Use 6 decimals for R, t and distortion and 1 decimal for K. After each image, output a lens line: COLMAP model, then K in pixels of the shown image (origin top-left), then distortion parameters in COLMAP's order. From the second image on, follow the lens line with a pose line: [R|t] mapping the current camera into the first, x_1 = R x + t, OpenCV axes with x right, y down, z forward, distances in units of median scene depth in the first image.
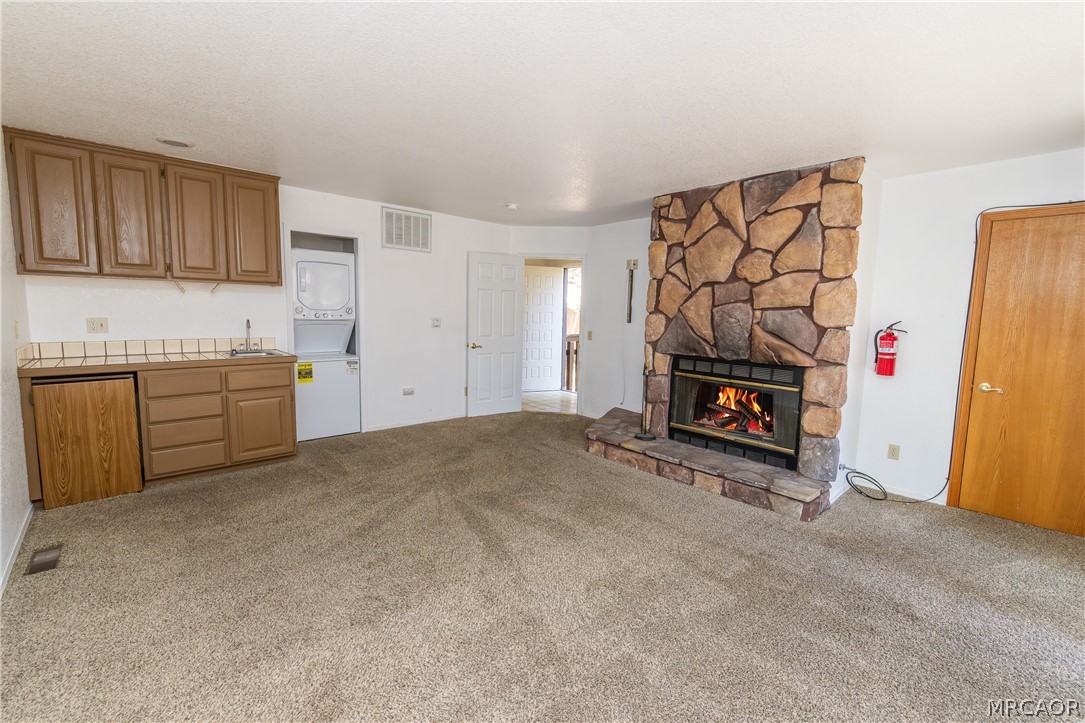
lens RADIAL K [[463.7, 0, 549.0], [0, 463.7, 358.1], [0, 0, 1]] dist [-0.000235, 0.000118]
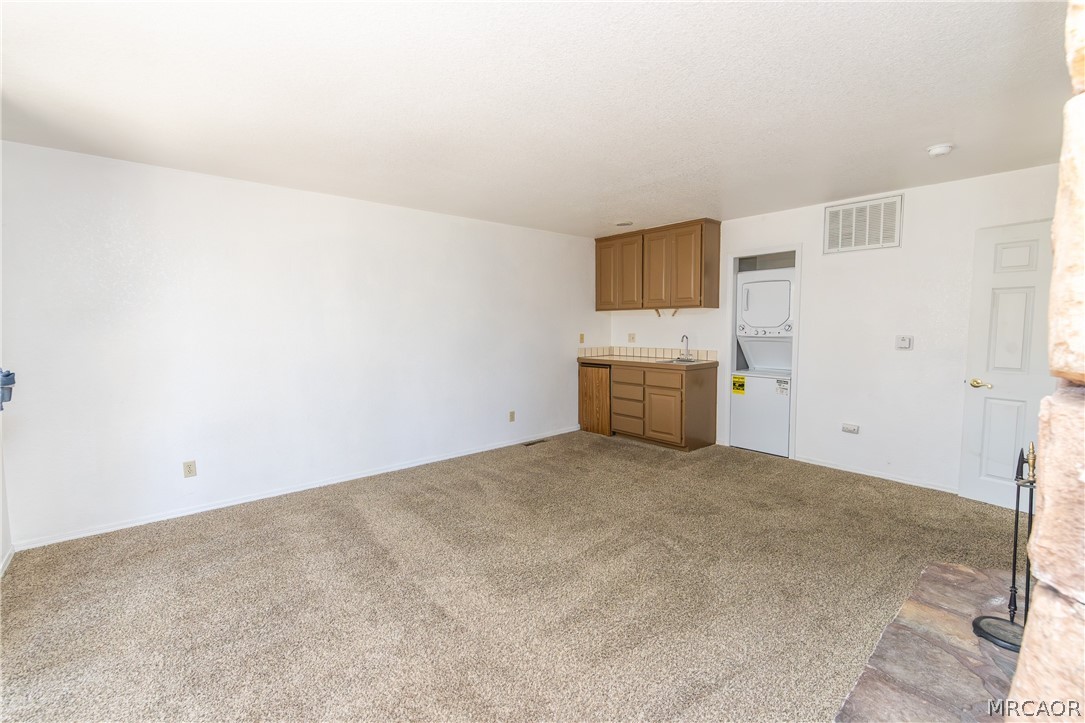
lens RADIAL K [[463.7, 0, 549.0], [0, 463.7, 358.1], [0, 0, 1]] dist [-0.000235, 0.000118]
pose [[-0.018157, 0.051630, -0.998501, 0.666793], [-0.097399, 0.993825, 0.053160, -0.053127], [0.995080, 0.098218, -0.013016, 0.657473]]
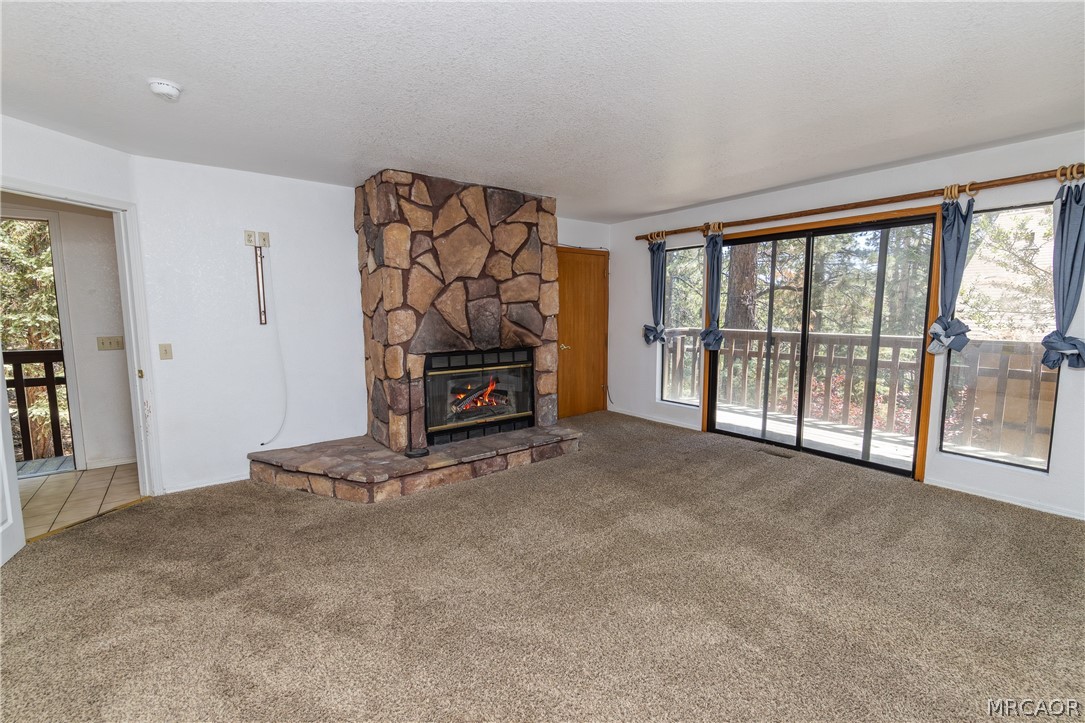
lens RADIAL K [[463.7, 0, 549.0], [0, 463.7, 358.1], [0, 0, 1]] dist [-0.000235, 0.000118]
pose [[0.086639, -0.126483, 0.988178, -0.665755], [0.106895, 0.987362, 0.117007, -0.086961], [-0.990488, 0.095494, 0.099064, 0.729168]]
